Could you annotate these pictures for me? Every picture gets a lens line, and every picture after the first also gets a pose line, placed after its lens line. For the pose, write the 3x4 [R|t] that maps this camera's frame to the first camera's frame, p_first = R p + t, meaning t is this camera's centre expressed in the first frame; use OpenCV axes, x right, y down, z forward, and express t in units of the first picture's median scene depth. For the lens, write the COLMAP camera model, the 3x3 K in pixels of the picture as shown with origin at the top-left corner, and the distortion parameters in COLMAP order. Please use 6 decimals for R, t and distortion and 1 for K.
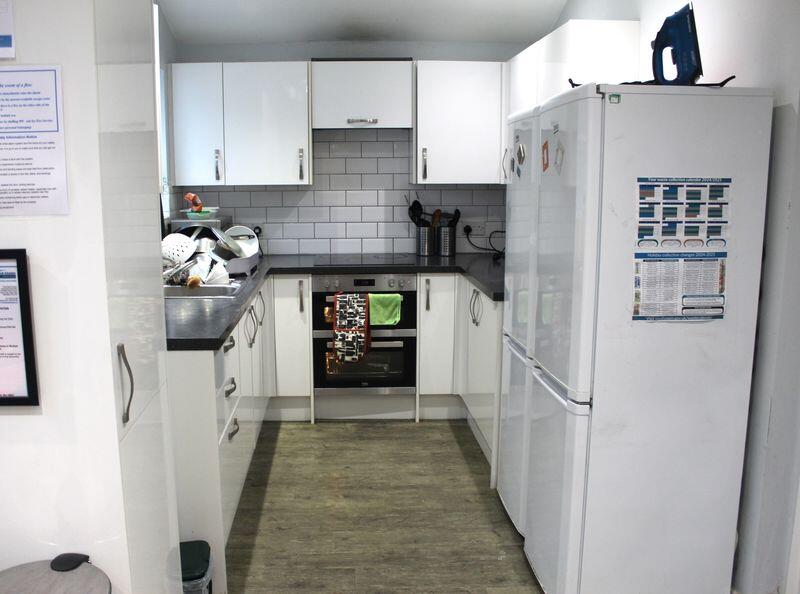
lens RADIAL K [[725.2, 0, 400.0], [0, 725.2, 297.0], [0, 0, 1]] dist [-0.165934, 0.187027]
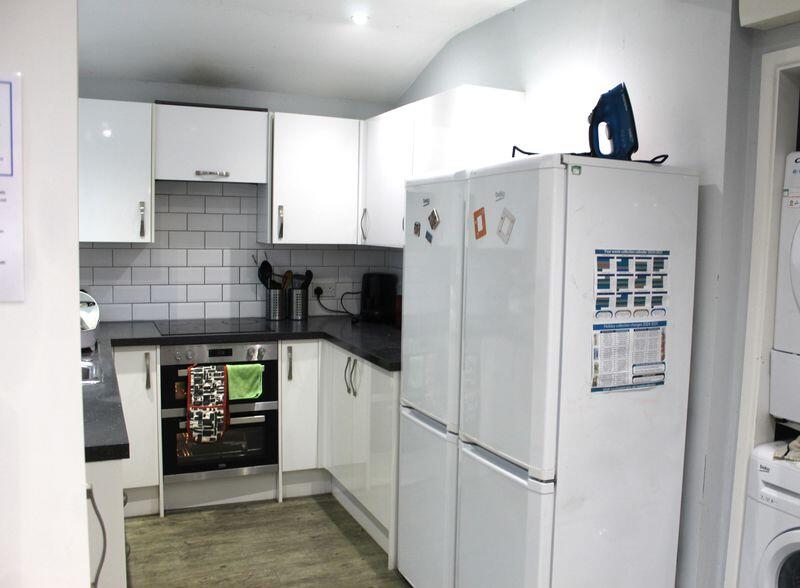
lens RADIAL K [[694.7, 0, 400.0], [0, 694.7, 294.0], [0, 0, 1]] dist [-0.116549, 0.011426]
pose [[0.926000, -0.009556, 0.377404, -0.165971], [0.035439, 0.997466, -0.061696, -0.032143], [-0.375858, 0.070505, 0.923991, 0.123870]]
